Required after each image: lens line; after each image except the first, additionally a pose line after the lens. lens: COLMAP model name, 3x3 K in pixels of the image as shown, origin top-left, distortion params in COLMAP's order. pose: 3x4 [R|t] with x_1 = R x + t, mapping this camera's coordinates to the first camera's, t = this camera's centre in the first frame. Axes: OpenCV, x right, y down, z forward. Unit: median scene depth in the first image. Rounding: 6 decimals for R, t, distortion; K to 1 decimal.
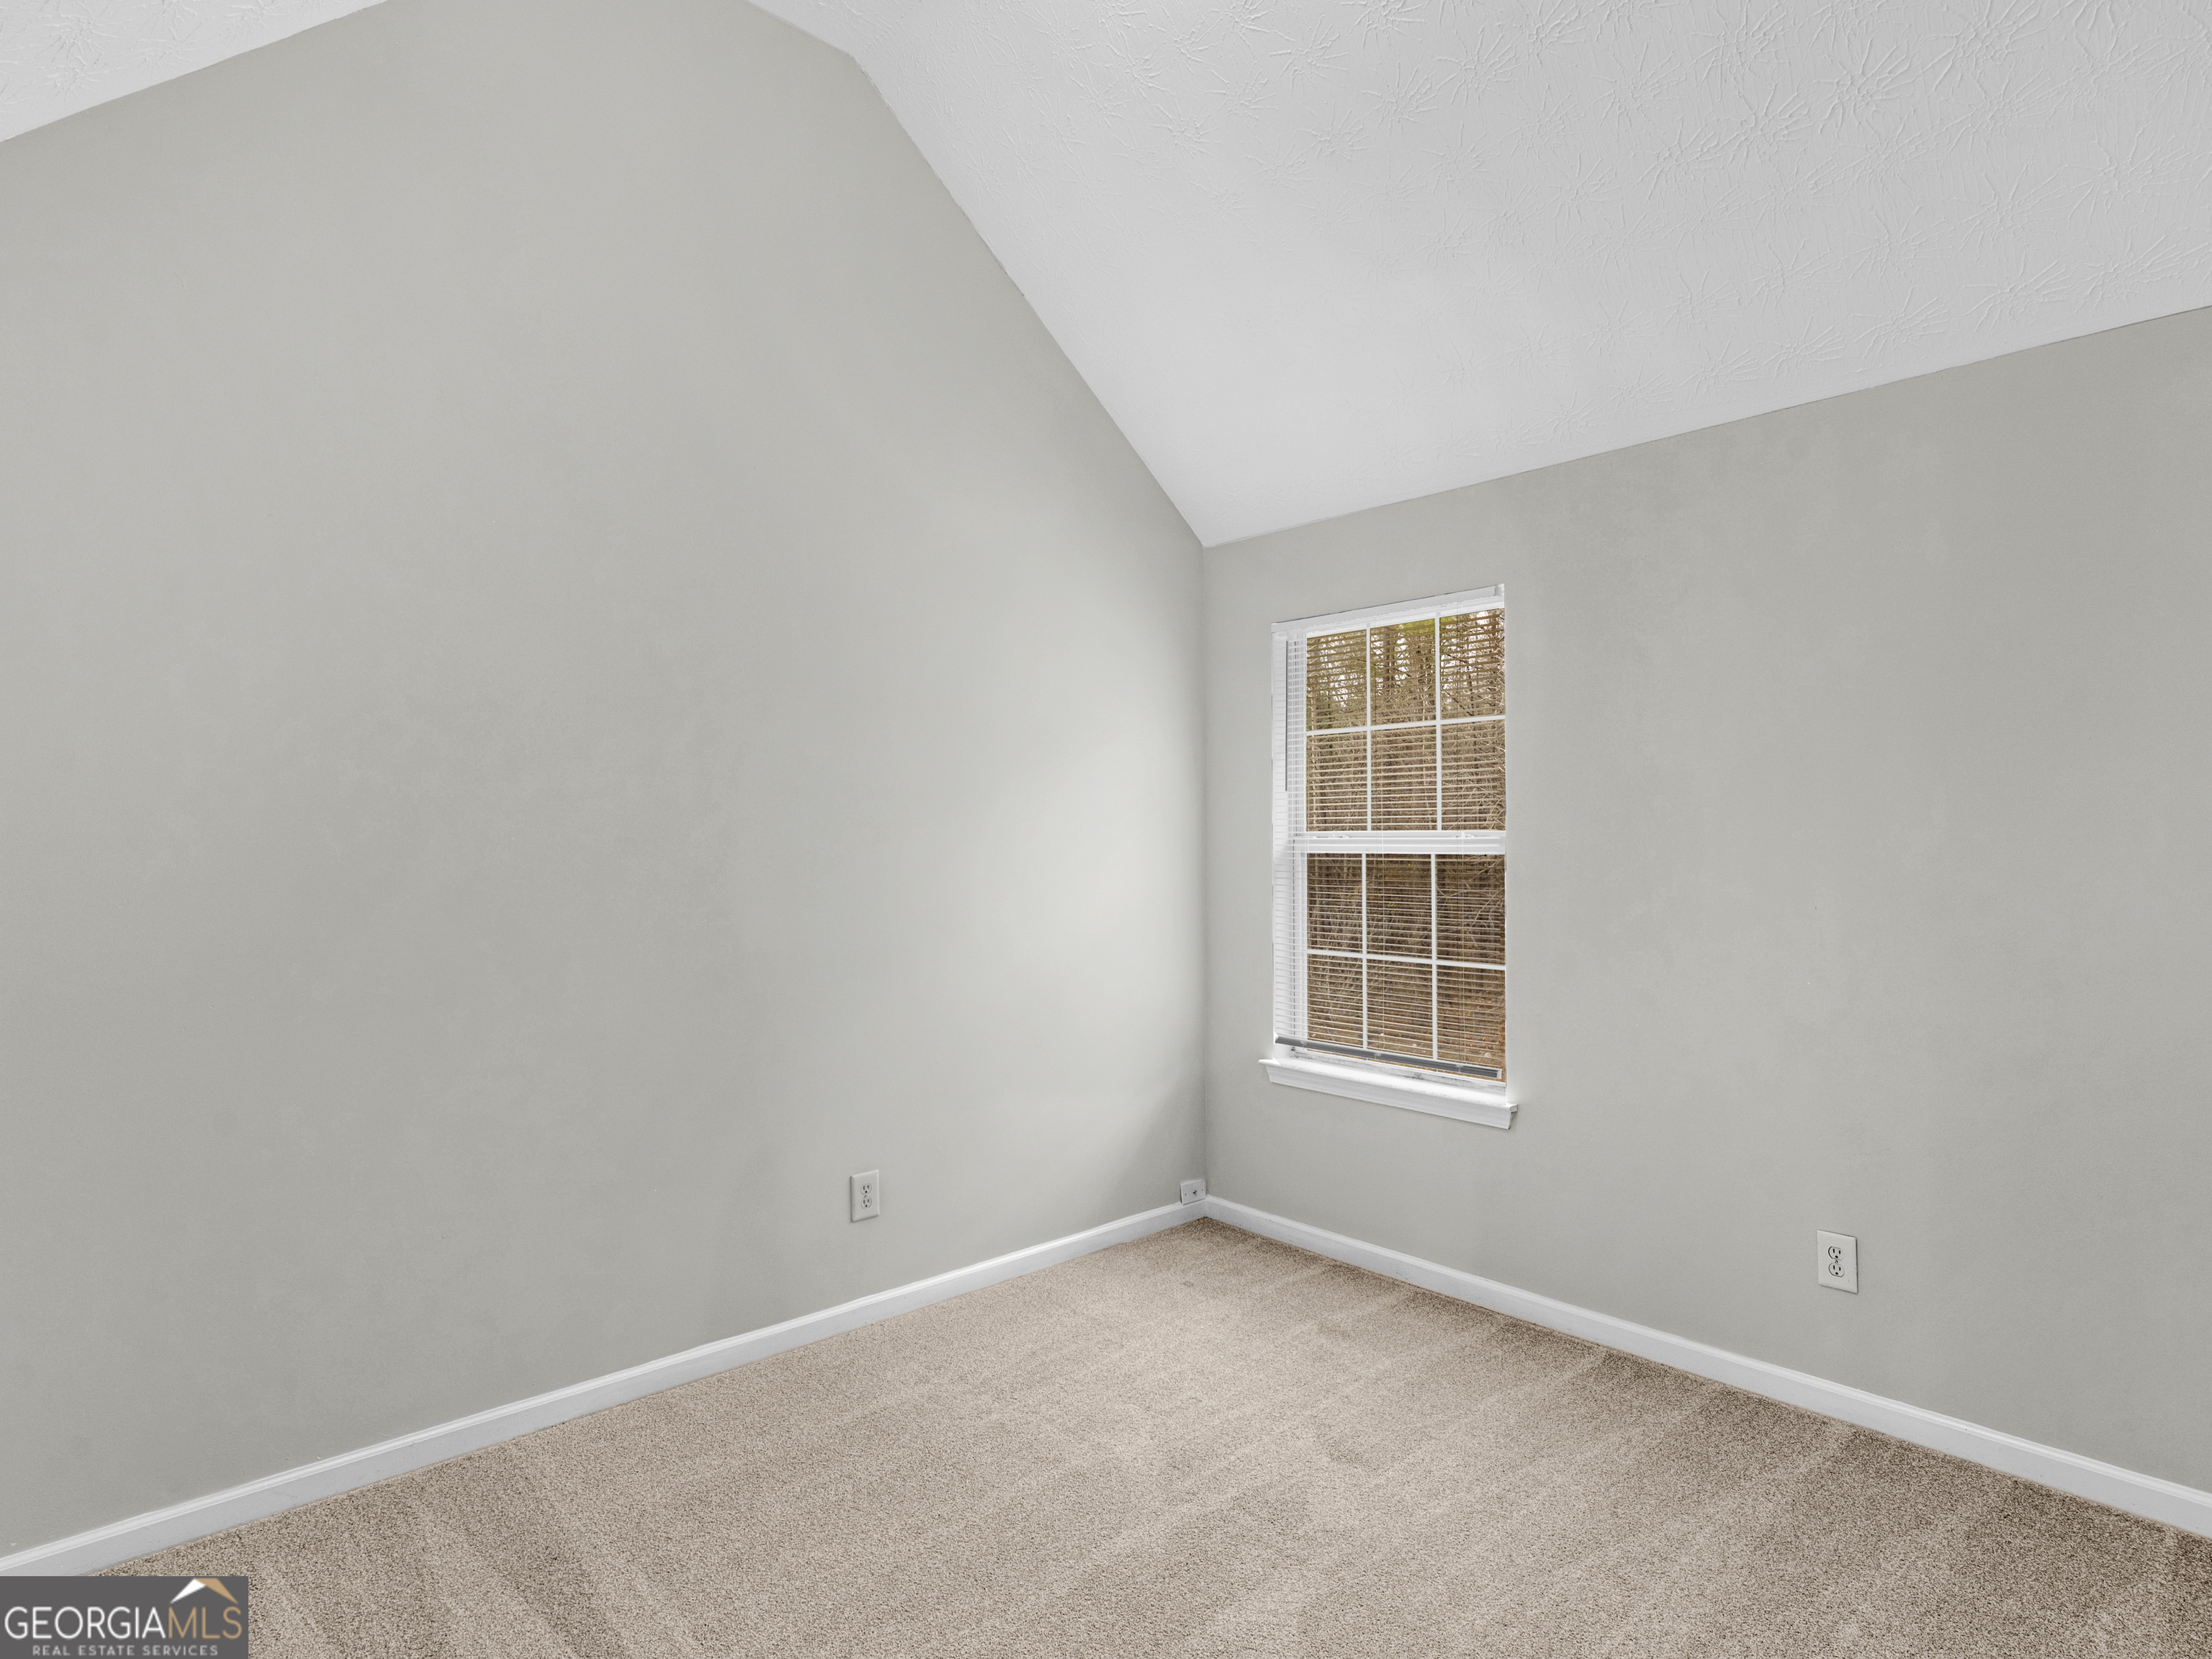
lens RADIAL K [[1201.0, 0, 1122.2], [0, 1201.0, 839.2], [0, 0, 1]] dist [0.011824, -0.000097]
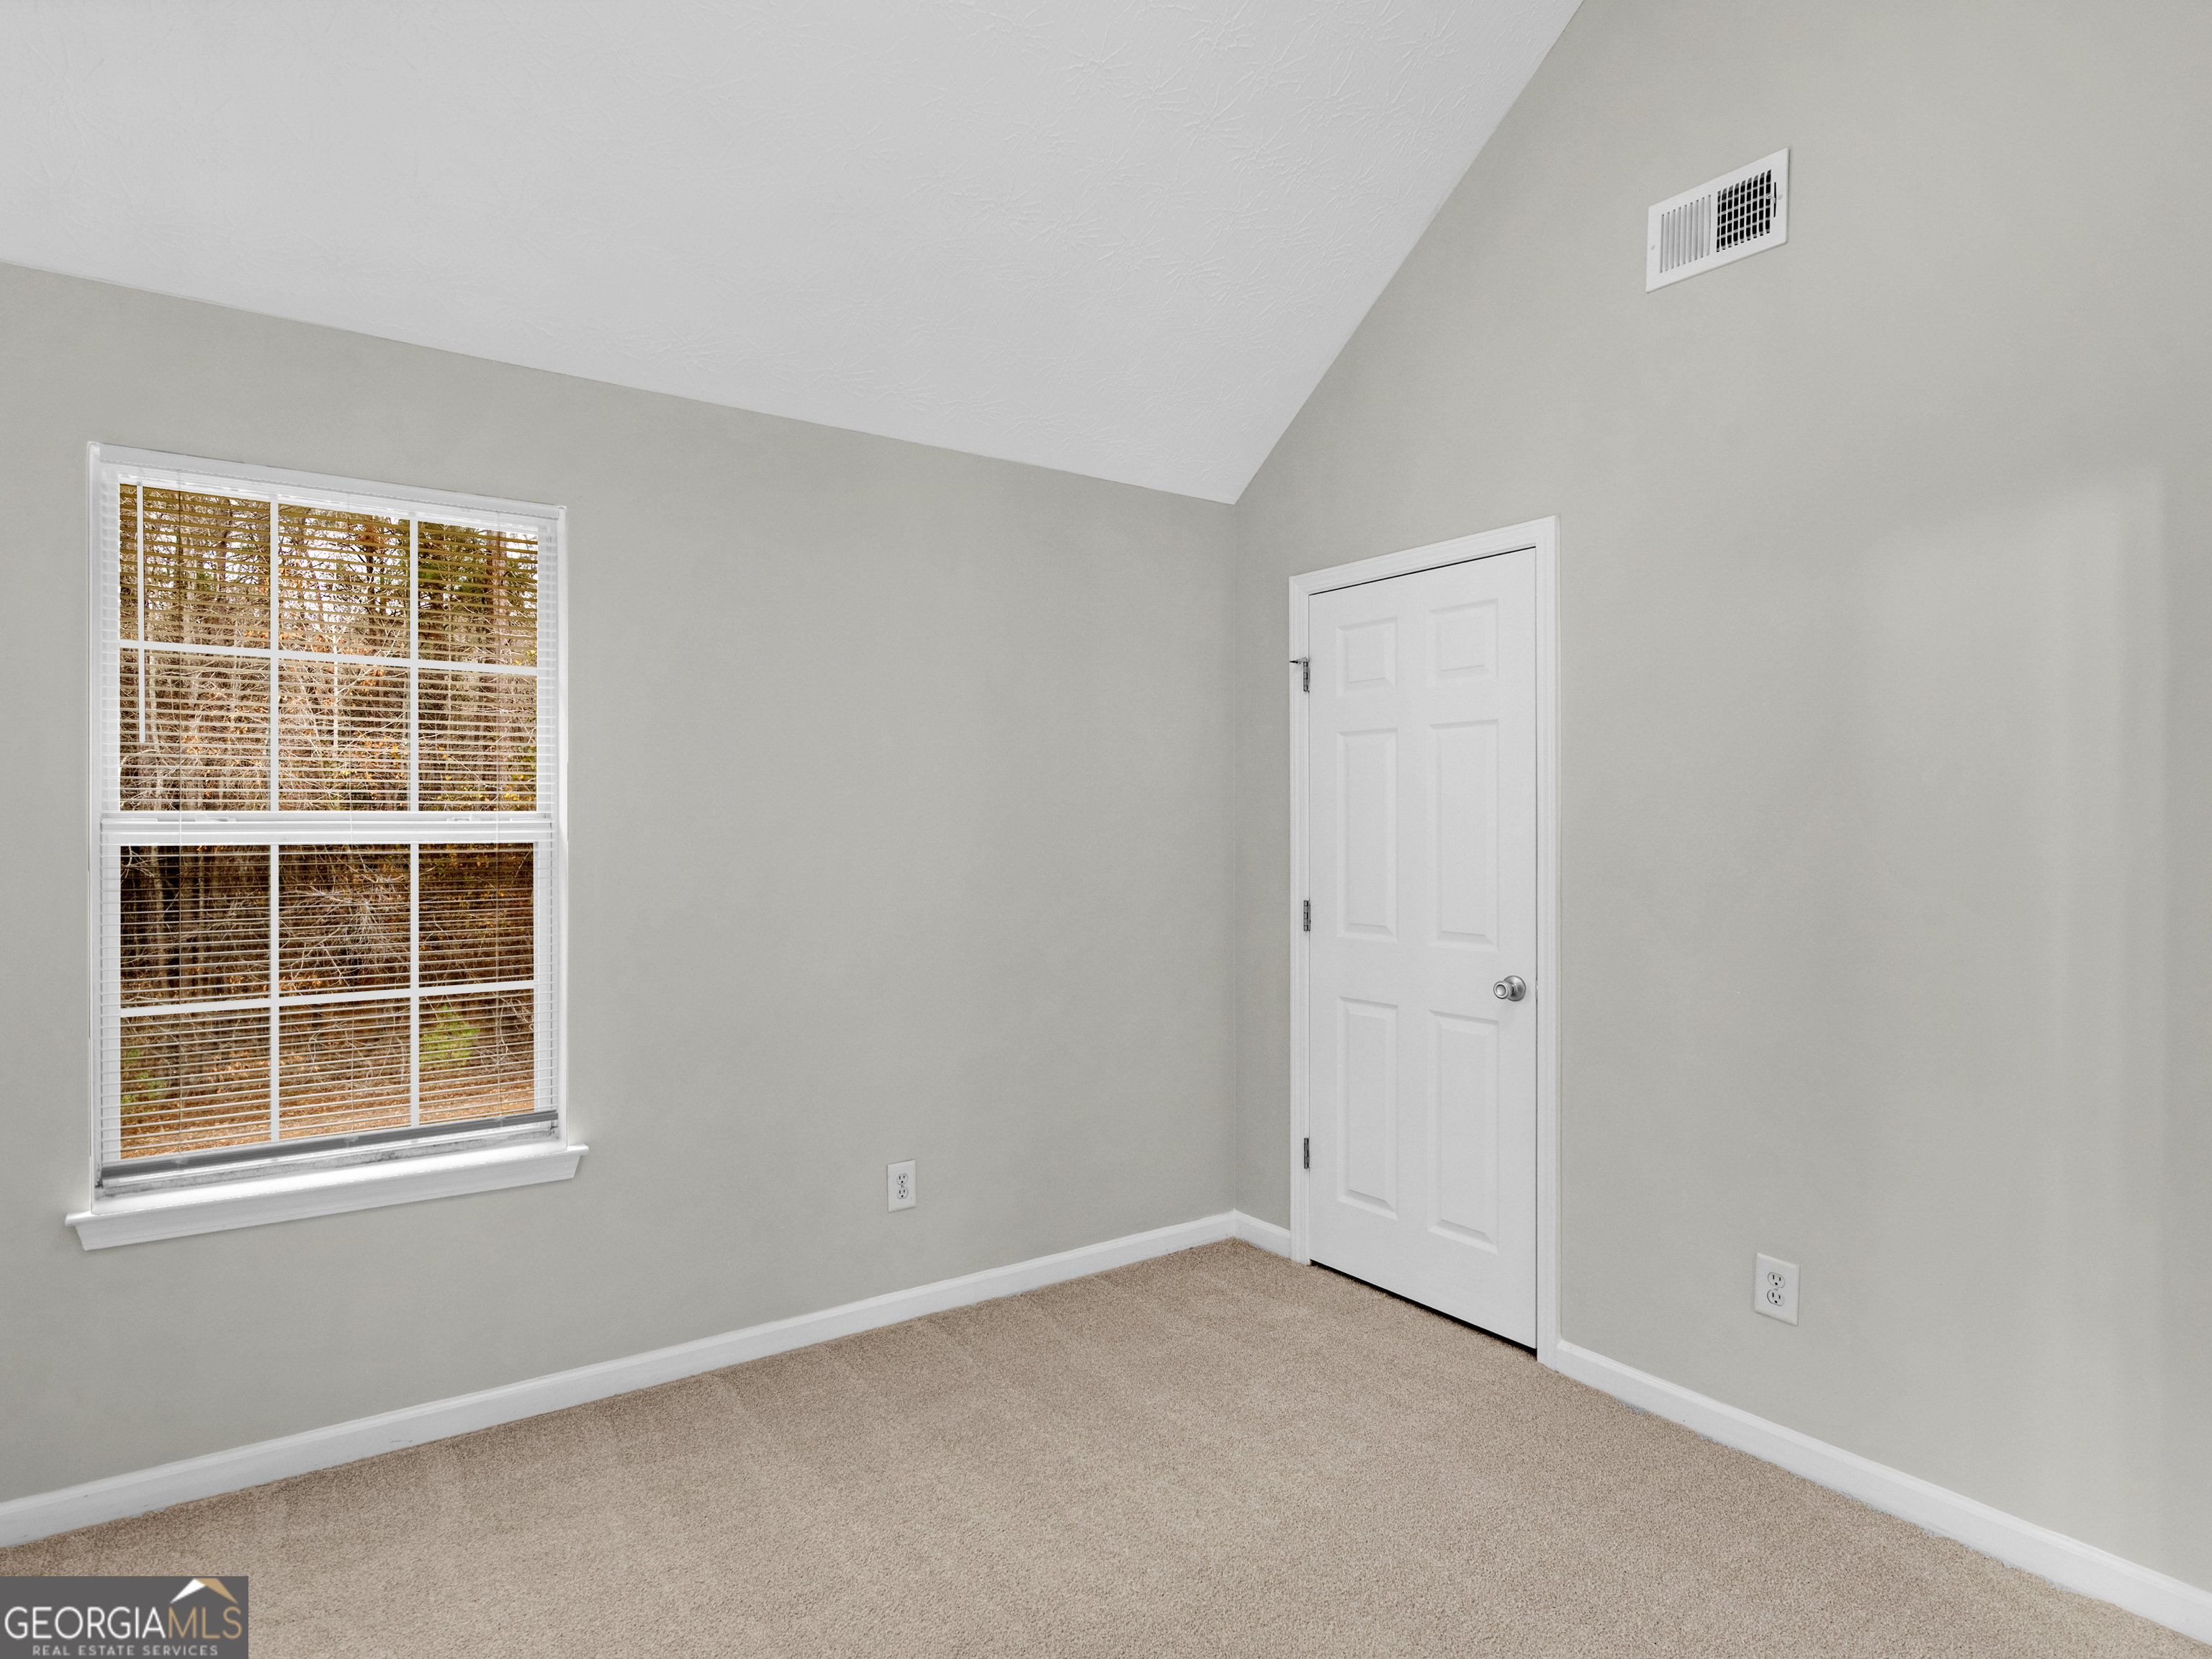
lens RADIAL K [[1201.0, 0, 1107.1], [0, 1201.0, 834.9], [0, 0, 1]] dist [0.011824, -0.000097]
pose [[0.164802, -0.009610, 0.986280, -0.389813], [0.004200, 0.999950, 0.009042, 0.002502], [-0.986318, 0.002652, 0.164834, 0.469105]]
